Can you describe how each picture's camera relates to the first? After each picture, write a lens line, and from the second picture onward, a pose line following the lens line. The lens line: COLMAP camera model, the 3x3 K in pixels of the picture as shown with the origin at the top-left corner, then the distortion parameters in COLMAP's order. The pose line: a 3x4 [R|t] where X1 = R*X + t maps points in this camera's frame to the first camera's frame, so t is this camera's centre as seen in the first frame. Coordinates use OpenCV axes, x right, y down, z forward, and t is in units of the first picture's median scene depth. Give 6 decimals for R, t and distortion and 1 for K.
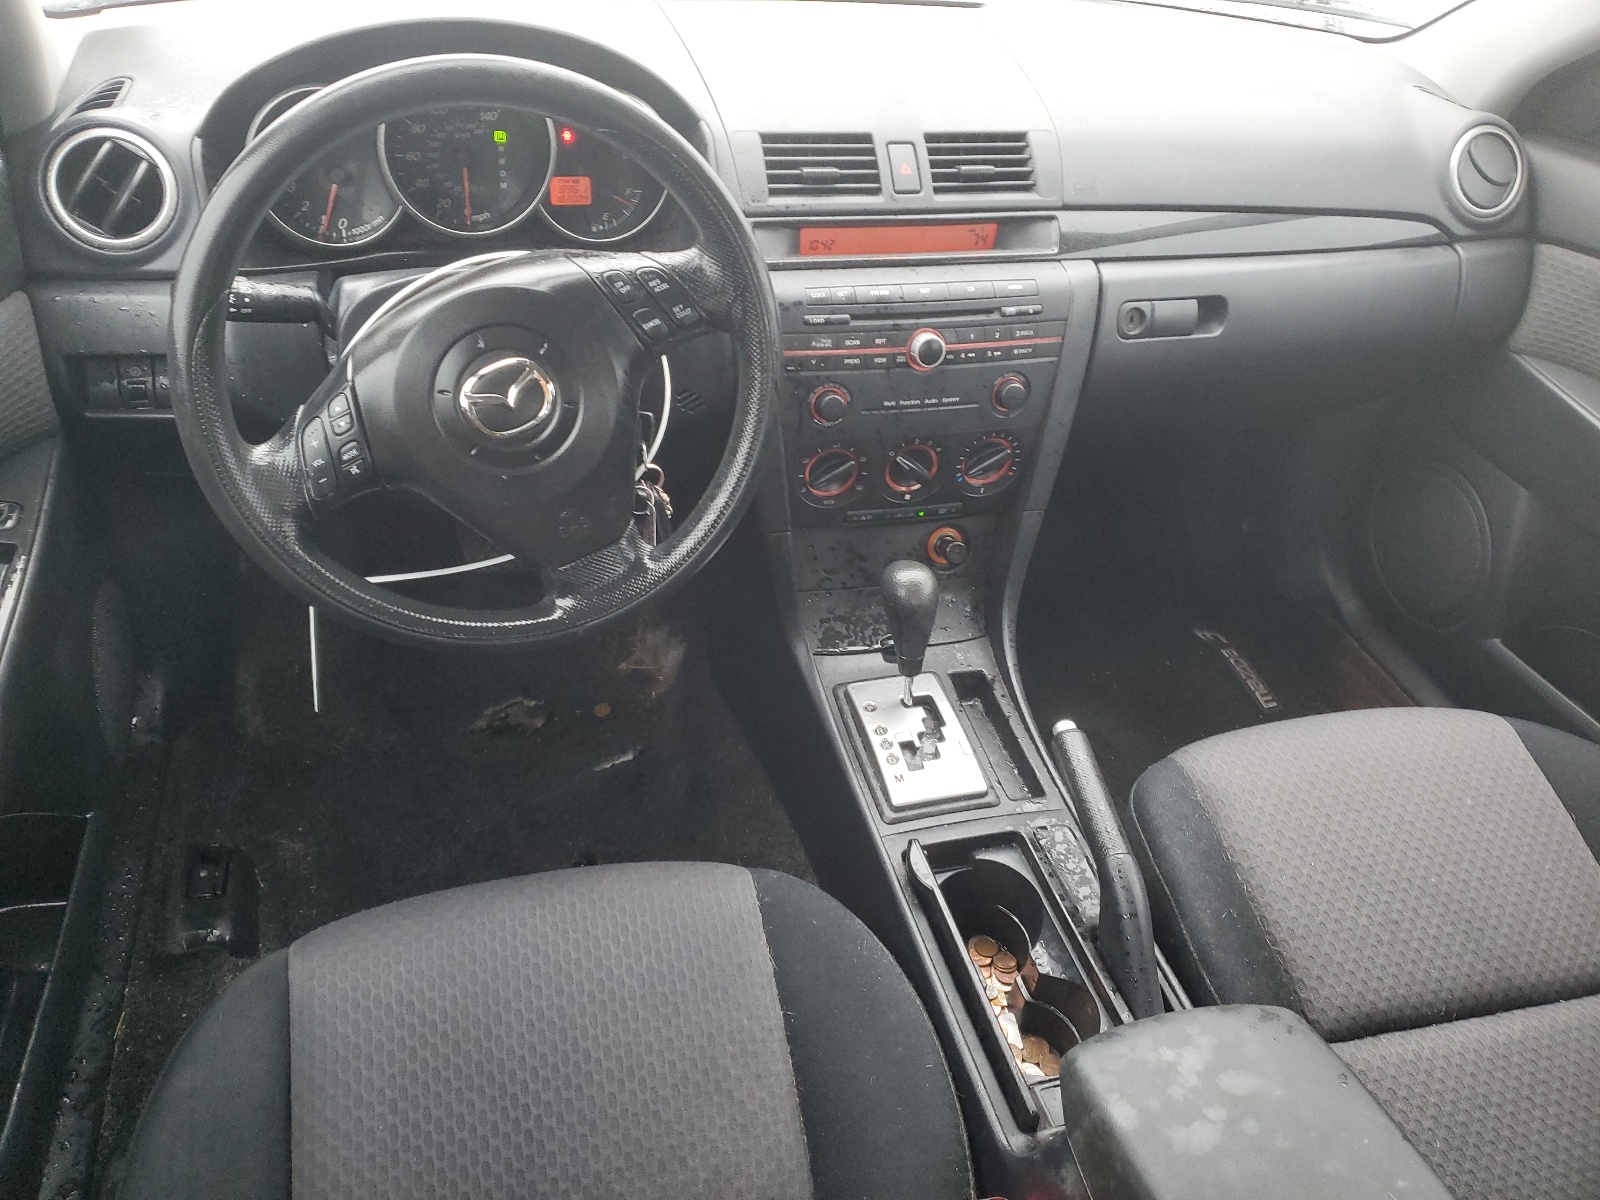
lens RADIAL K [[1218.1, 0, 800.0], [0, 1218.1, 600.0], [0, 0, 1]] dist [0.003442, 0.001992]
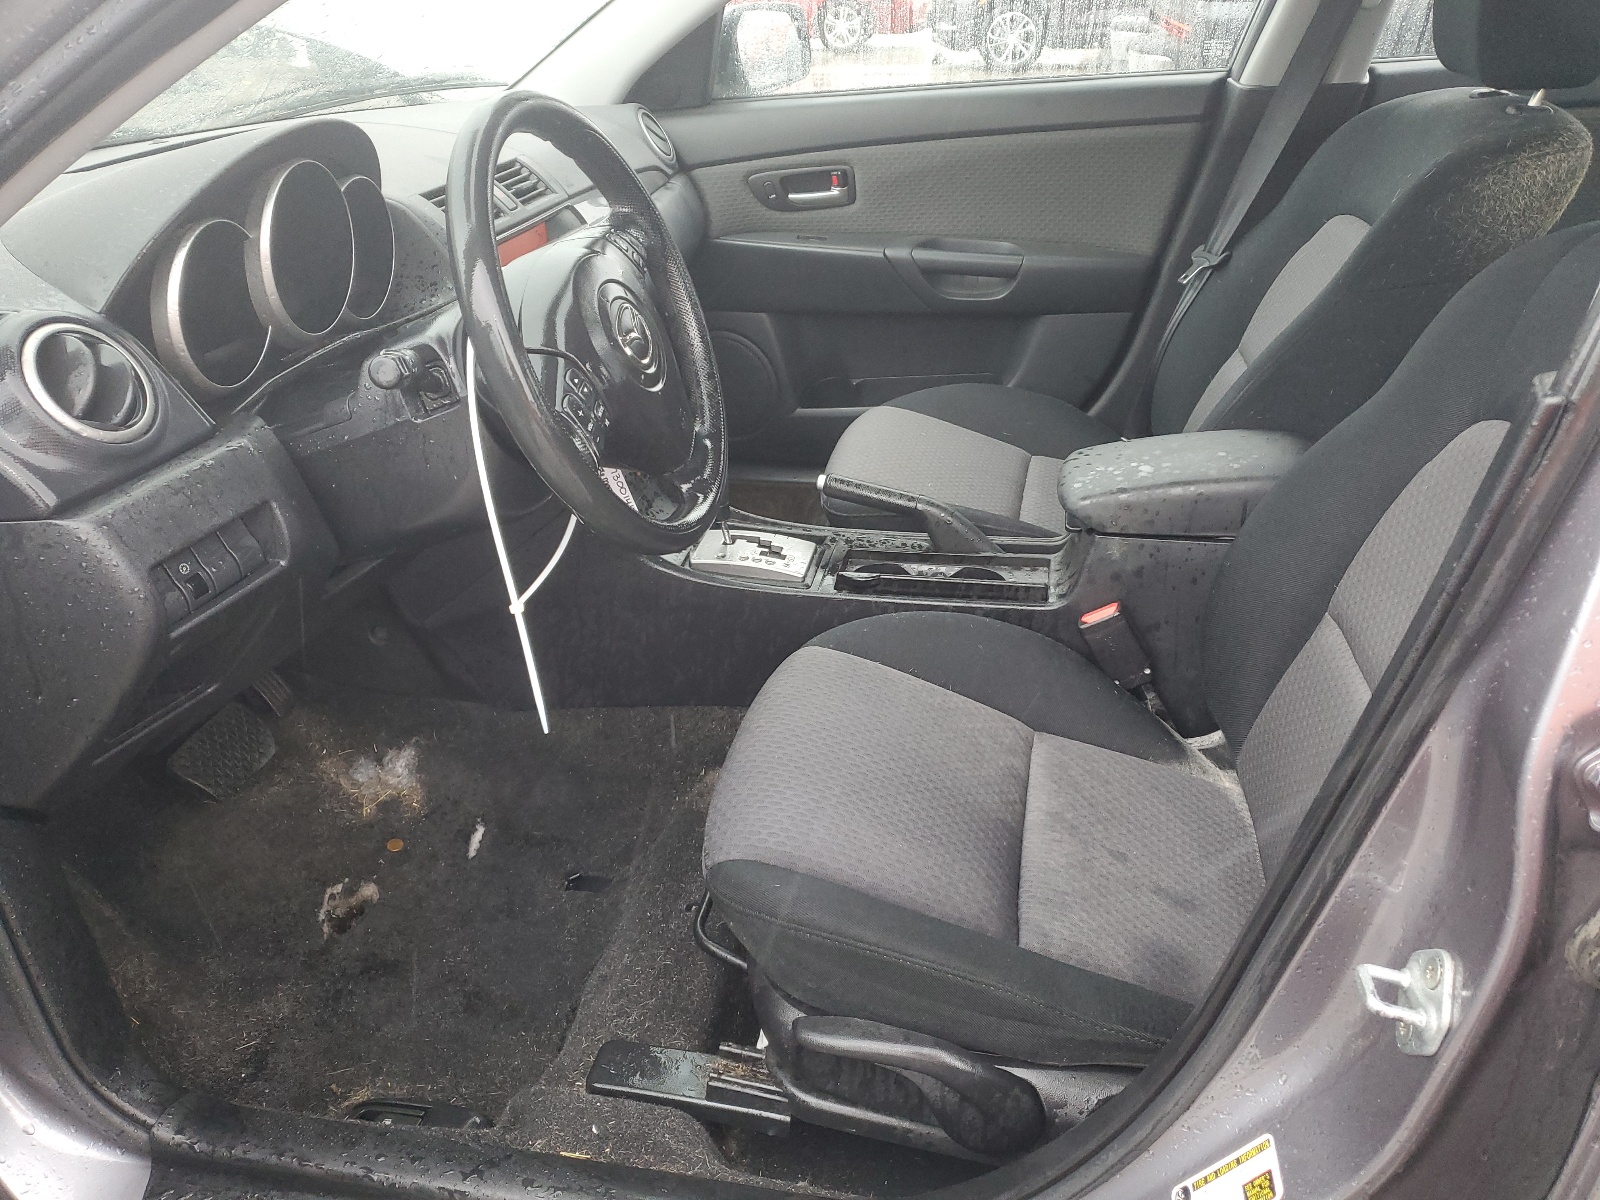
lens RADIAL K [[1218.1, 0, 800.0], [0, 1218.1, 600.0], [0, 0, 1]] dist [0.003442, 0.001992]
pose [[0.452467, -0.499682, 0.738642, -0.756317], [0.601815, 0.782325, 0.160581, -0.029497], [-0.658097, 0.371868, 0.654692, 0.094771]]
